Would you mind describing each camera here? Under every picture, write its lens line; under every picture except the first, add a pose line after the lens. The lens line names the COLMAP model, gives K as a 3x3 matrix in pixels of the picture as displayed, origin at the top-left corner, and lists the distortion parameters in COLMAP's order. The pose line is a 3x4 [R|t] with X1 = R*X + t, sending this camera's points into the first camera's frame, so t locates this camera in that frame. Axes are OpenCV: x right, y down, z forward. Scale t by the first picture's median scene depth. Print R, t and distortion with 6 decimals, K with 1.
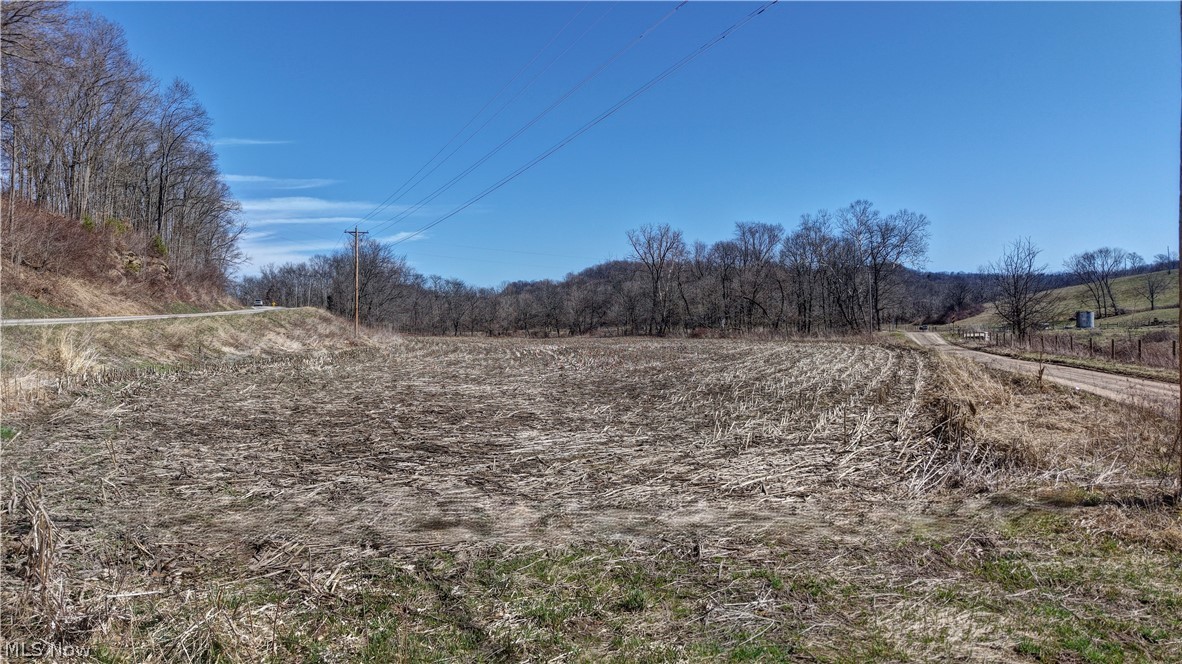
lens RADIAL K [[826.4, 0, 591.0], [0, 826.4, 332.0], [0, 0, 1]] dist [0.102495, -0.000085]
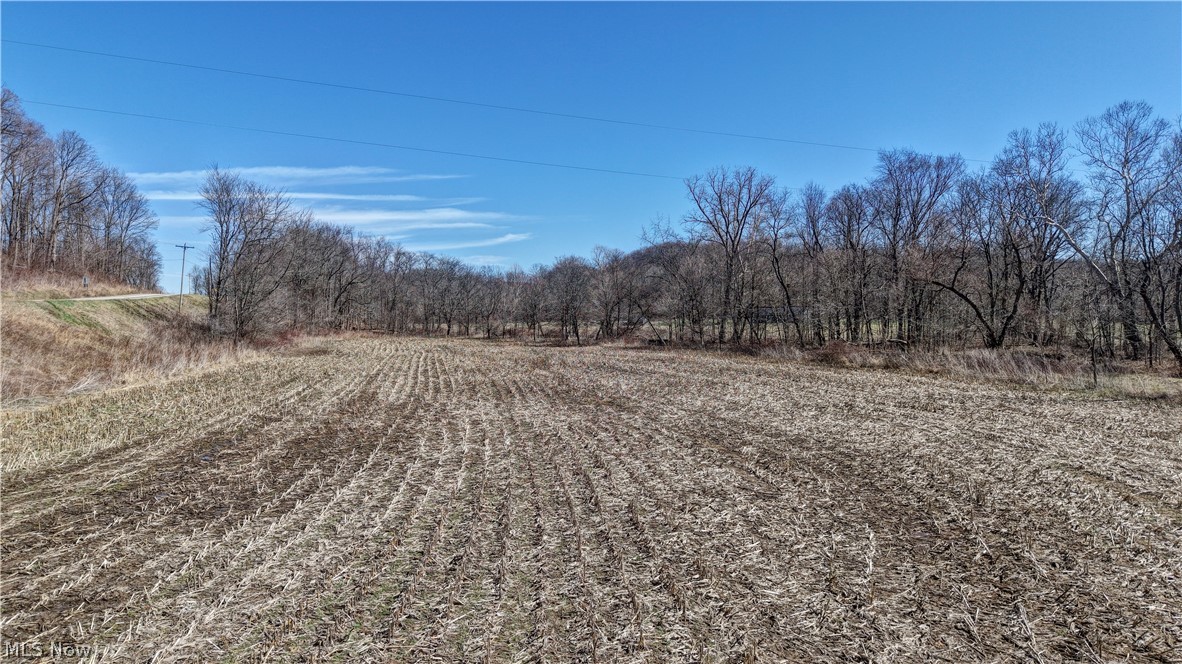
lens RADIAL K [[829.6, 0, 591.0], [0, 829.6, 332.0], [0, 0, 1]] dist [0.036293, -0.002434]
pose [[0.997535, 0.009058, -0.069584, 0.018352], [-0.007990, 0.999846, 0.015612, -0.015555], [0.069714, -0.015018, 0.997454, 0.402786]]
